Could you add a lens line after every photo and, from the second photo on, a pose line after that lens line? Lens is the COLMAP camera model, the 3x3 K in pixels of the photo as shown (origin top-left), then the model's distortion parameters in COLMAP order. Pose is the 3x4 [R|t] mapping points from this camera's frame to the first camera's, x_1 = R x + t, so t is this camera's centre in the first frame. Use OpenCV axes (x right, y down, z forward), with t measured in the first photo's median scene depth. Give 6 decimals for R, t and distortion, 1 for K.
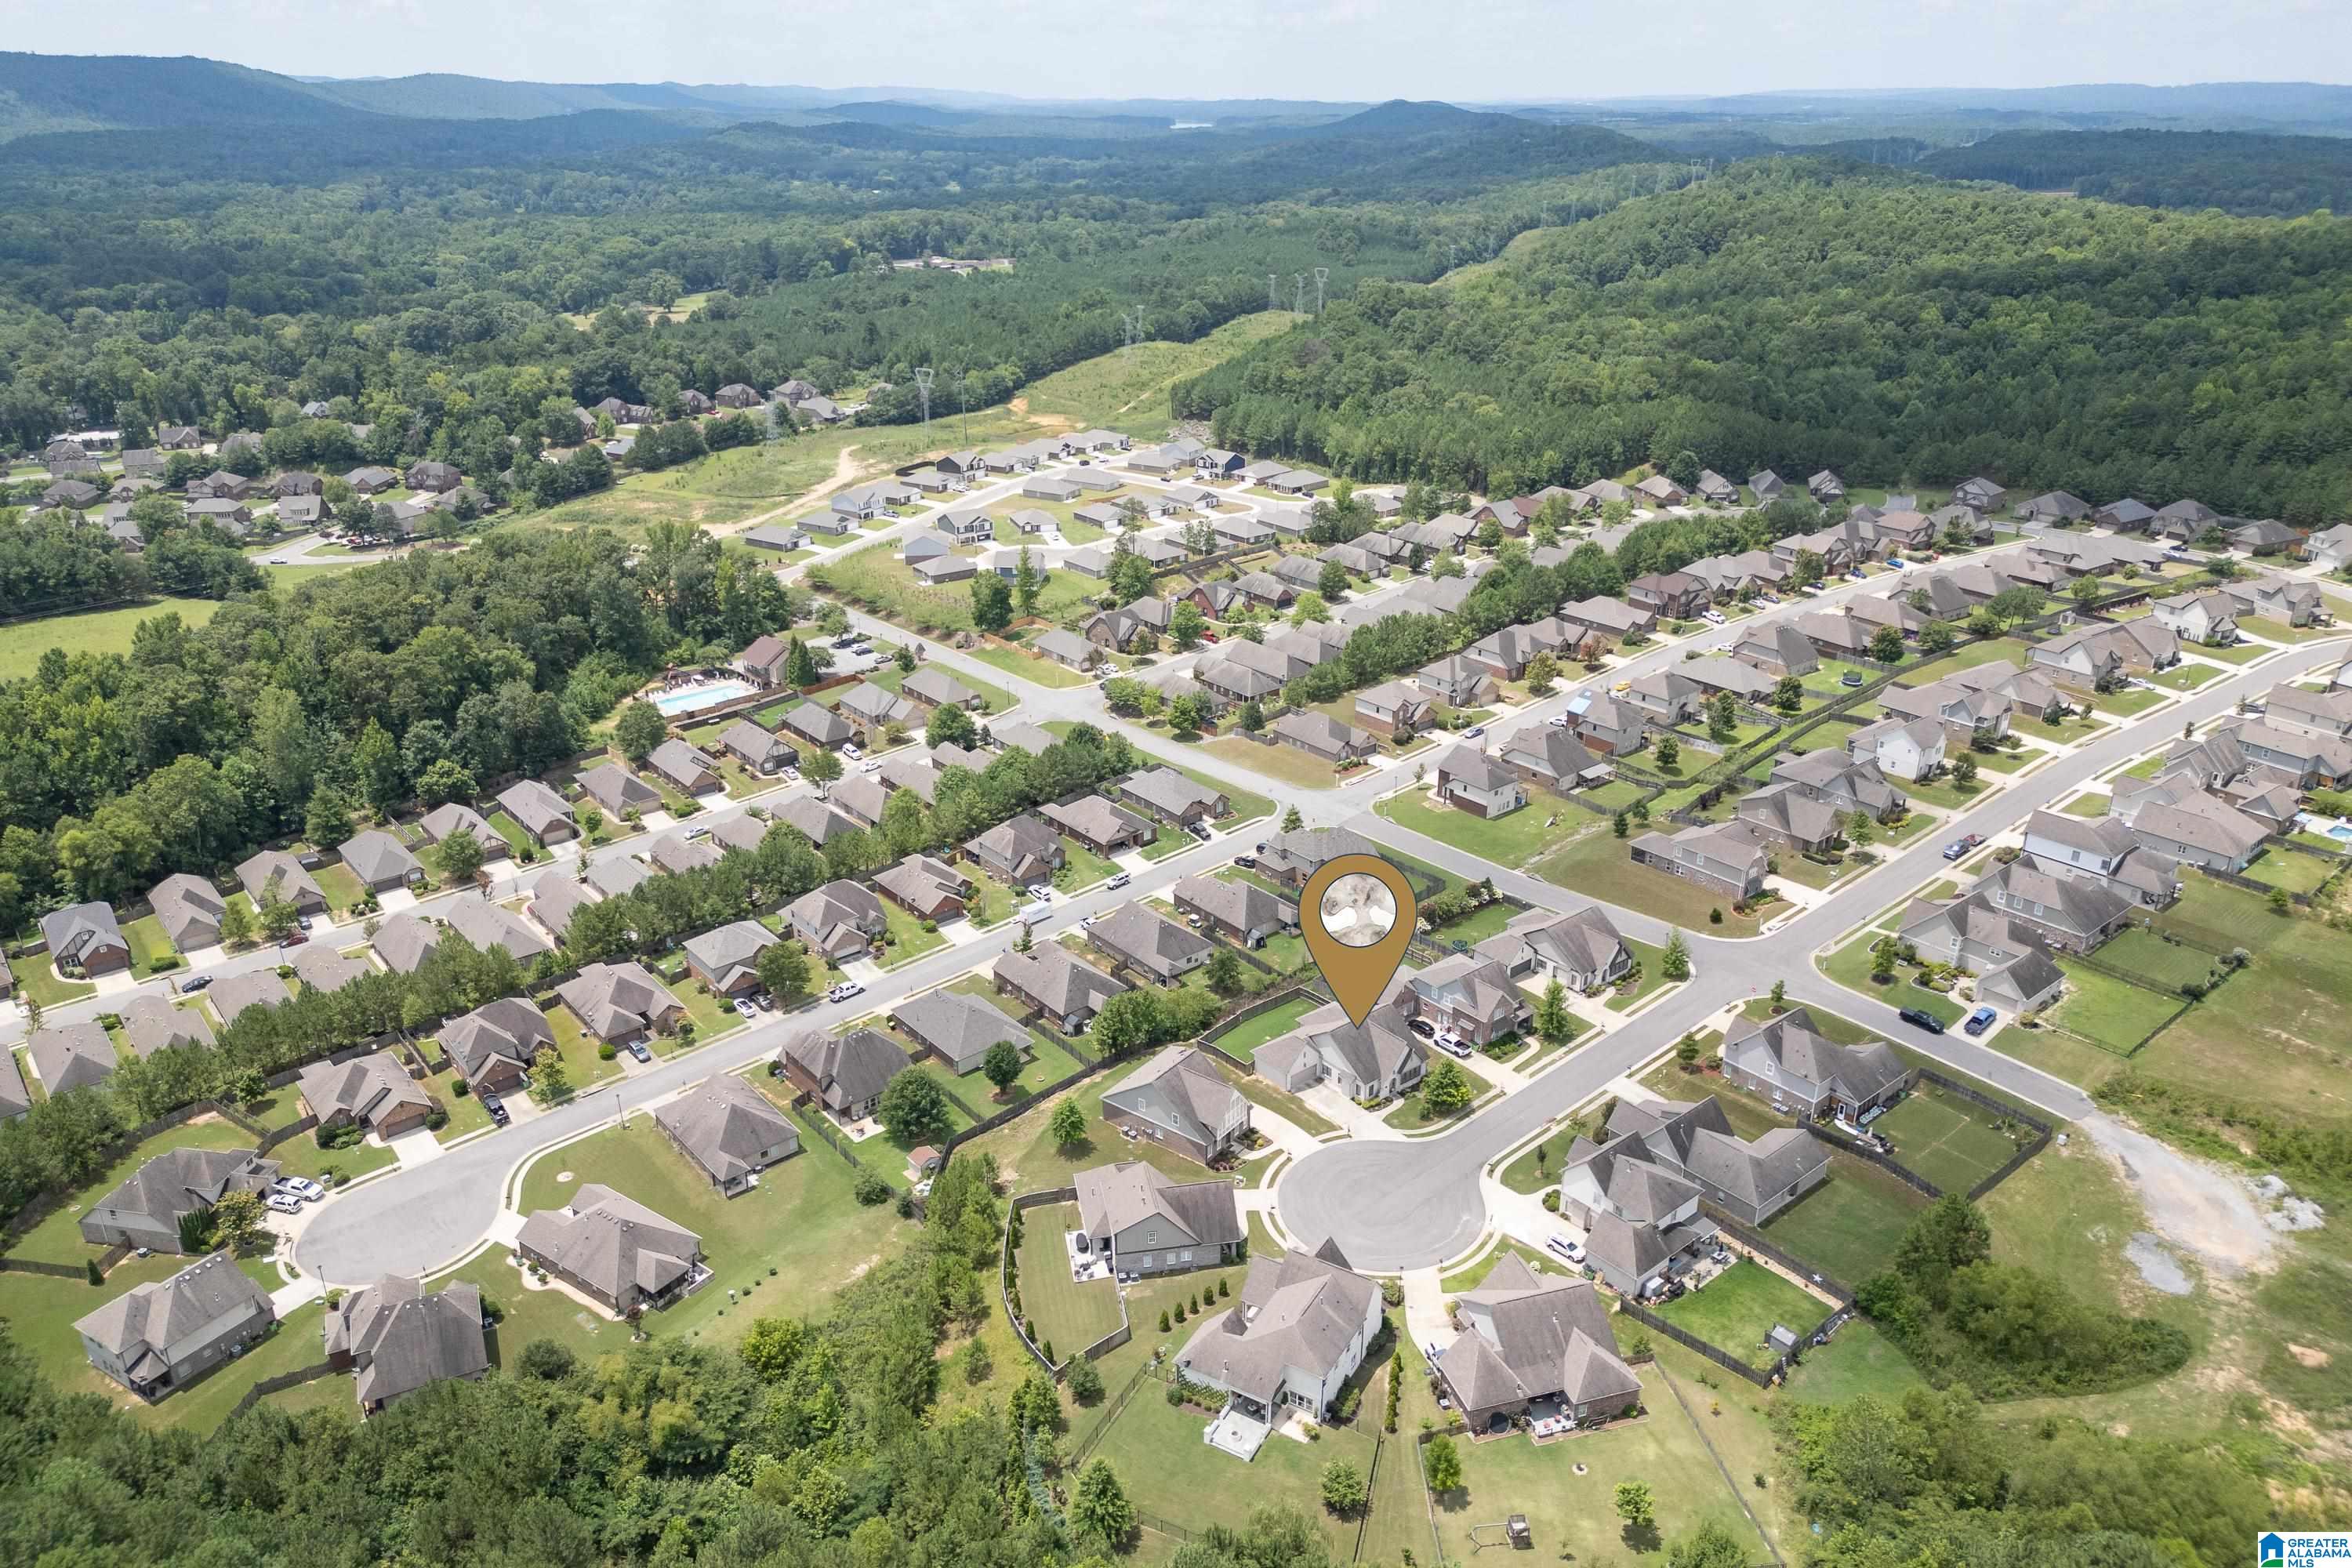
lens RADIAL K [[1637.0, 0, 1168.4], [0, 1637.0, 790.4], [0, 0, 1]] dist [0.077990, -0.082558]
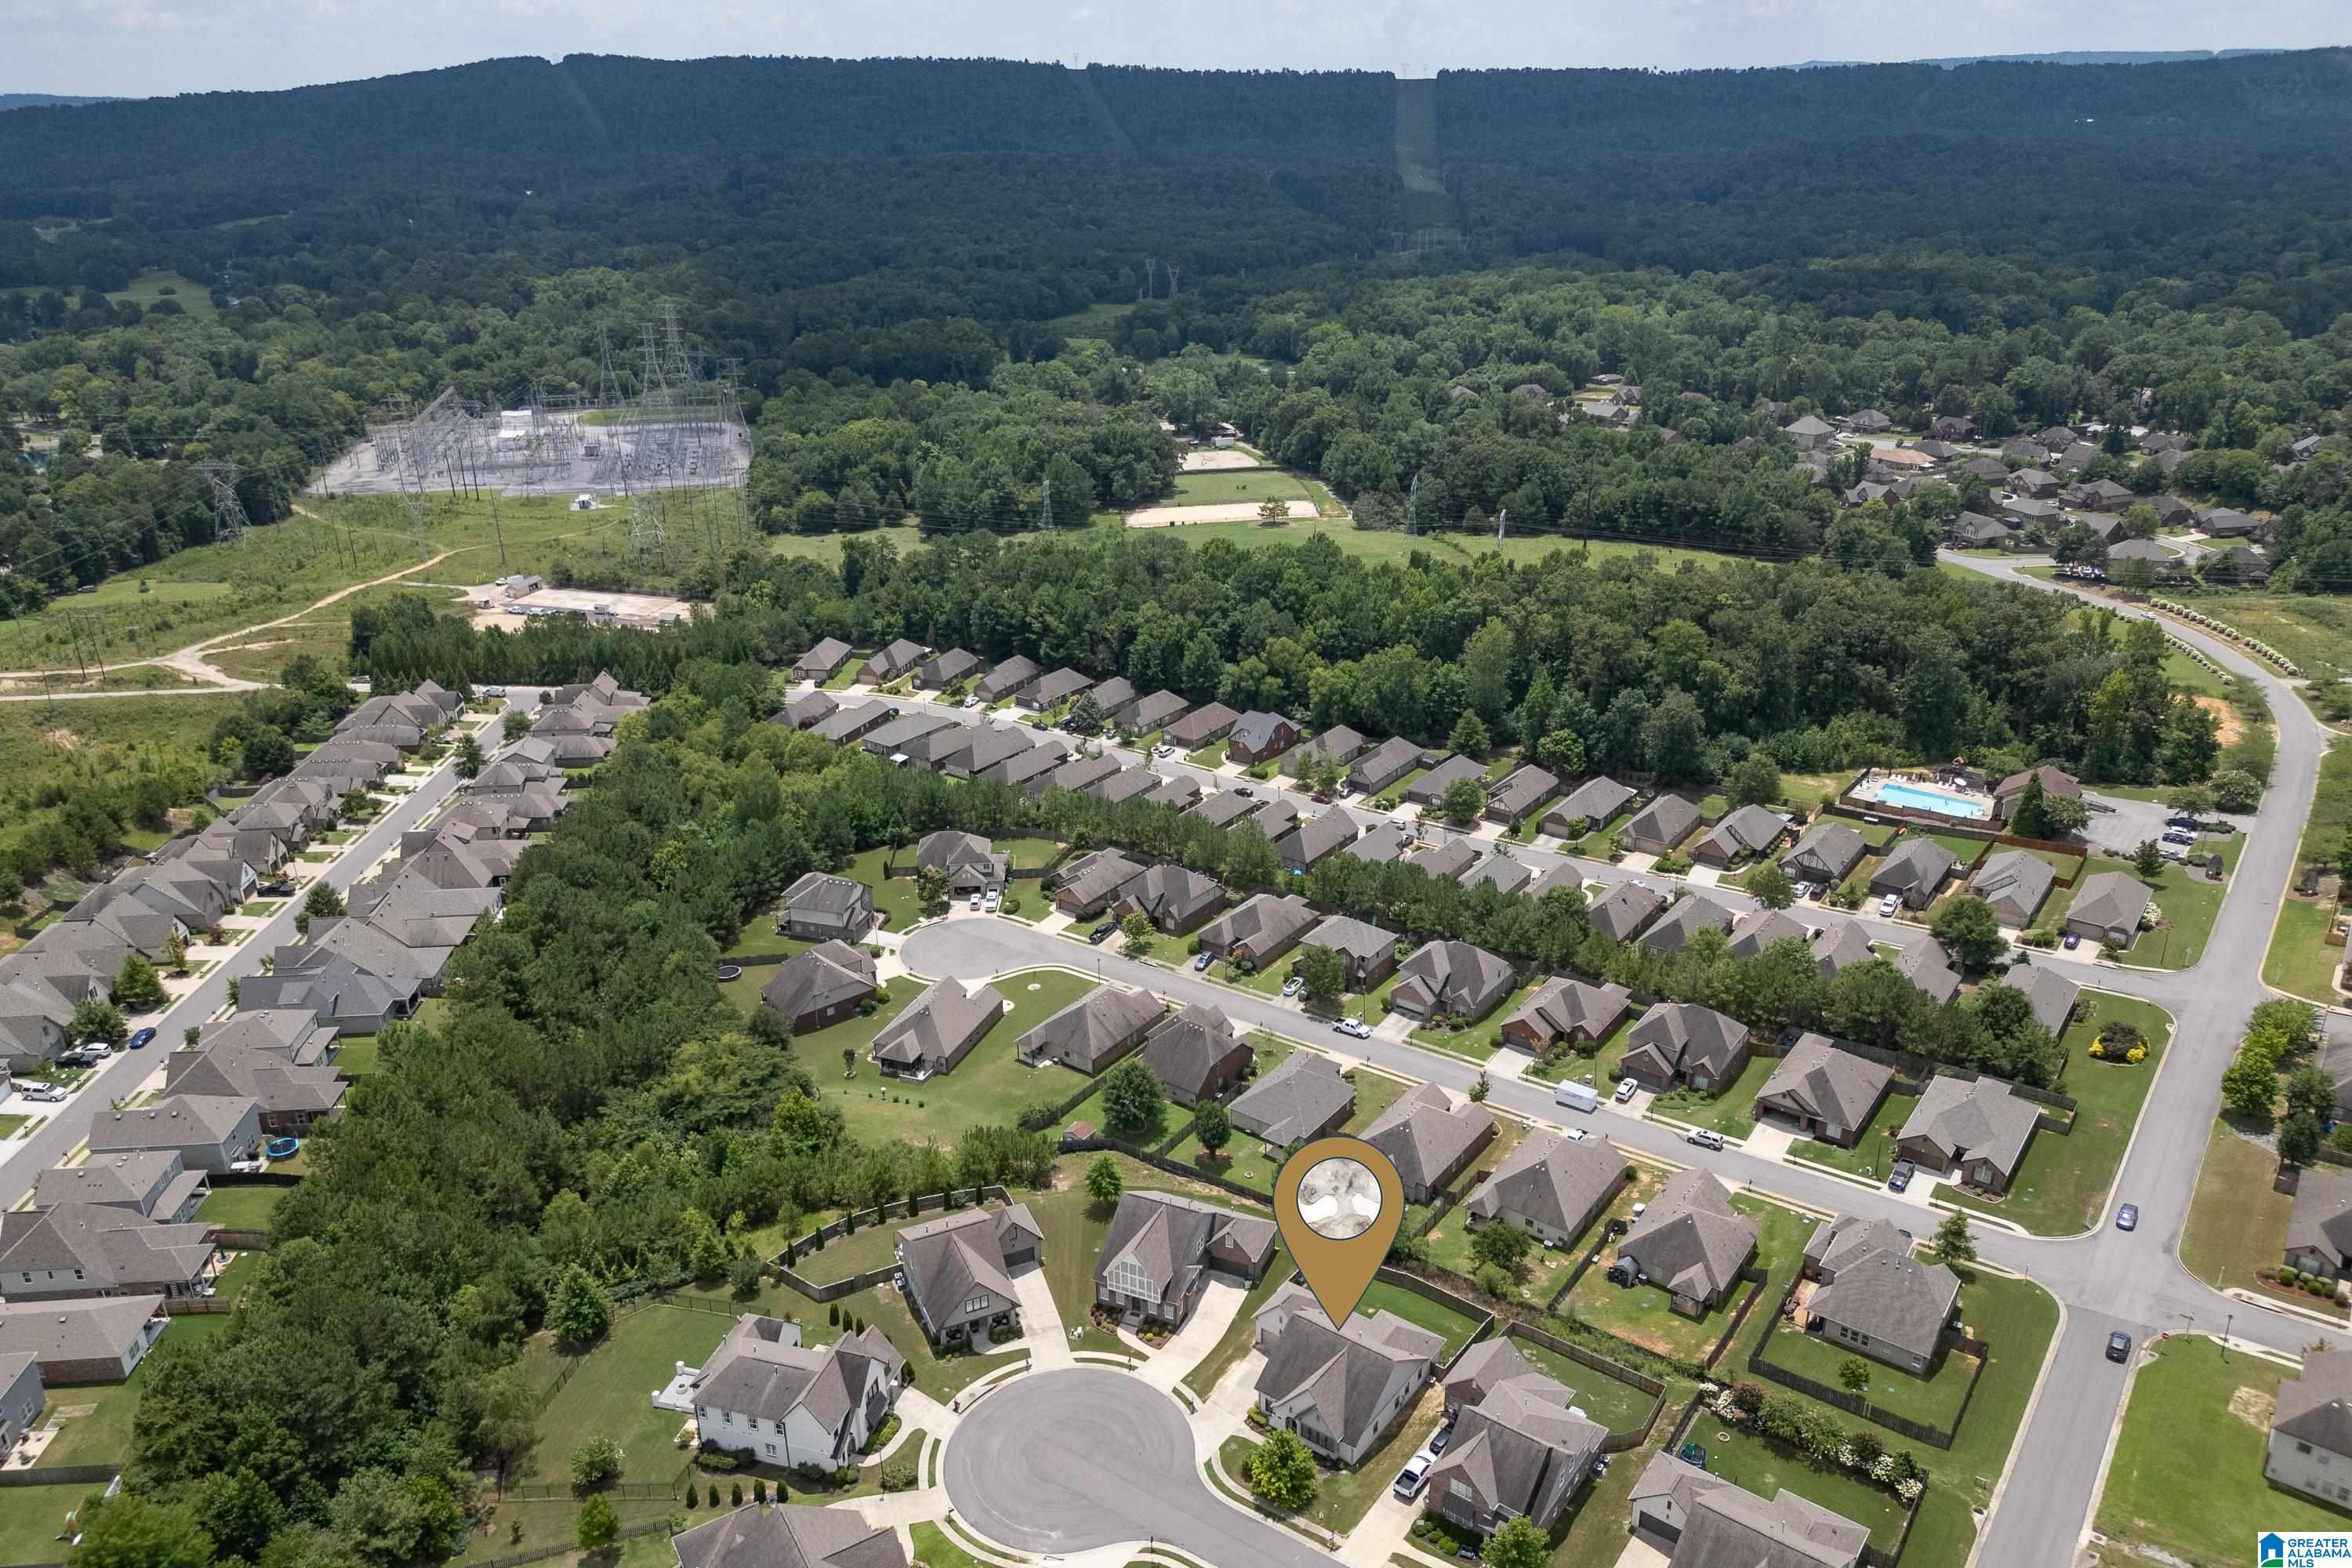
lens RADIAL K [[1638.8, 0, 1177.2], [0, 1638.8, 836.5], [0, 0, 1]] dist [0.084118, -0.093023]
pose [[0.239897, 0.394348, -0.887096, 0.483956], [-0.370112, 0.881918, 0.291957, -0.180997], [0.897478, 0.258285, 0.357522, 0.436003]]
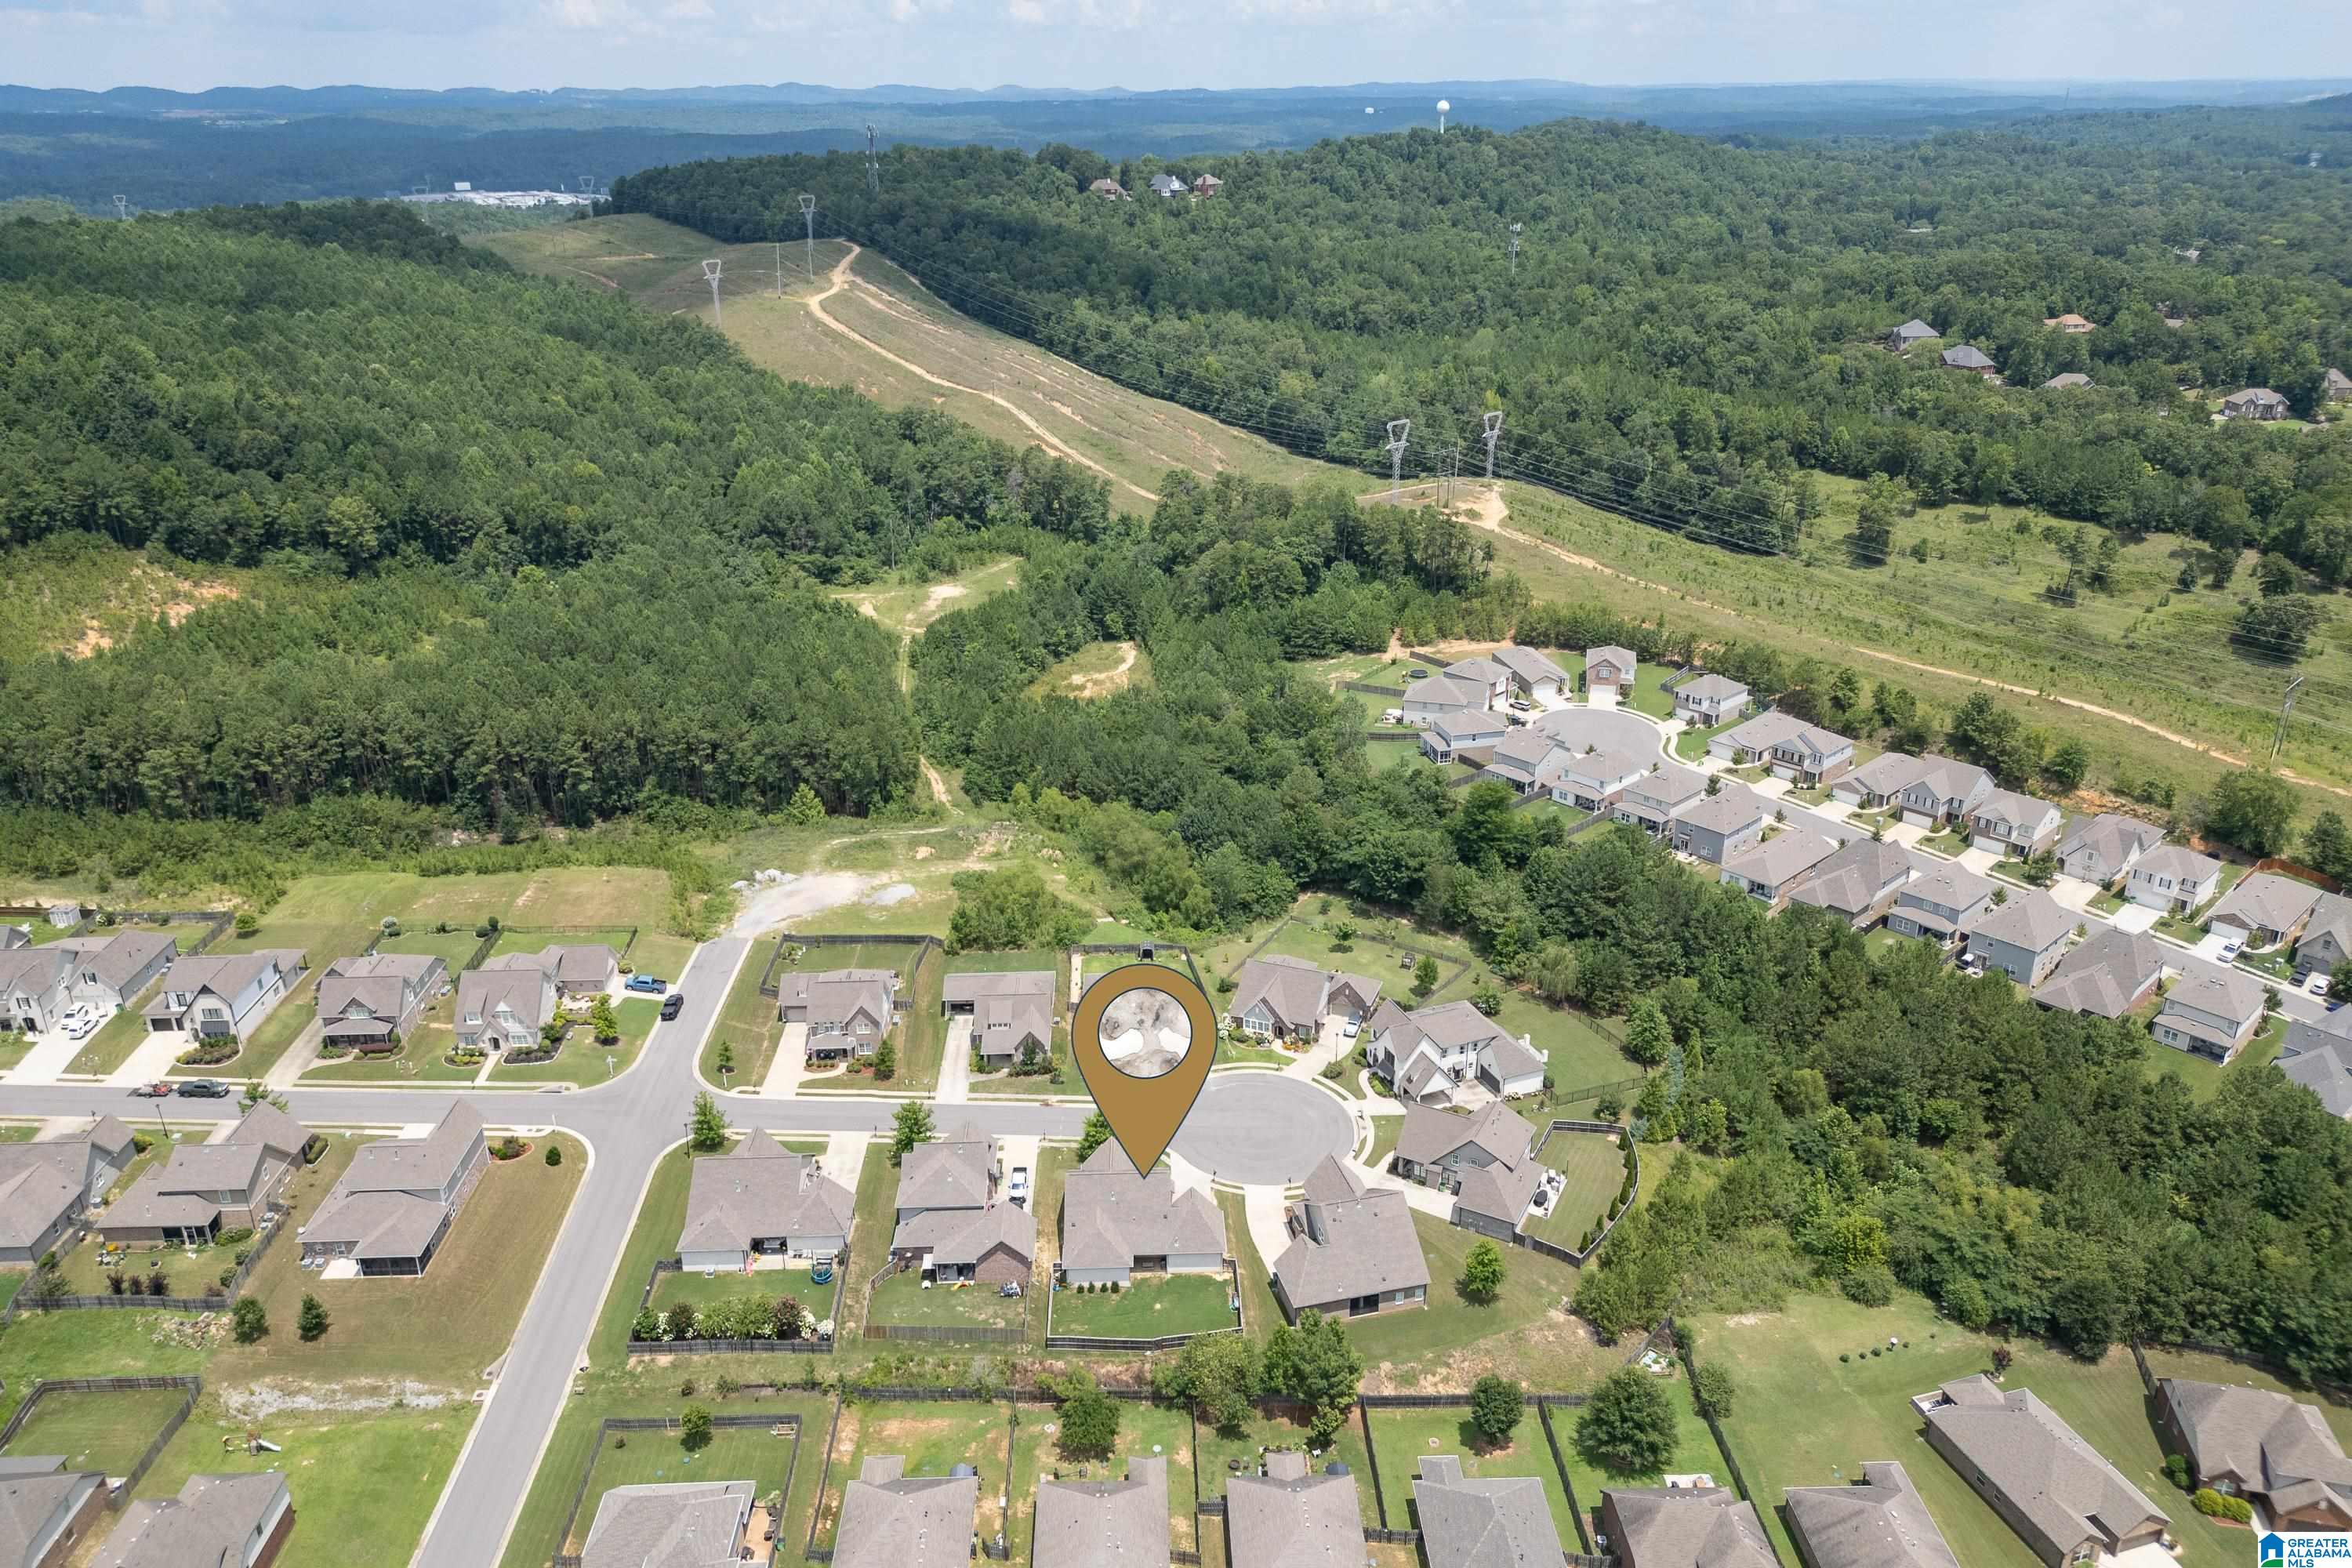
lens RADIAL K [[1637.0, 0, 1168.4], [0, 1637.0, 790.4], [0, 0, 1]] dist [0.077990, -0.082558]
pose [[-0.785270, -0.233525, 0.573426, -0.251180], [0.248413, 0.729504, 0.637272, -0.393506], [-0.567135, 0.642877, -0.514847, 0.933685]]
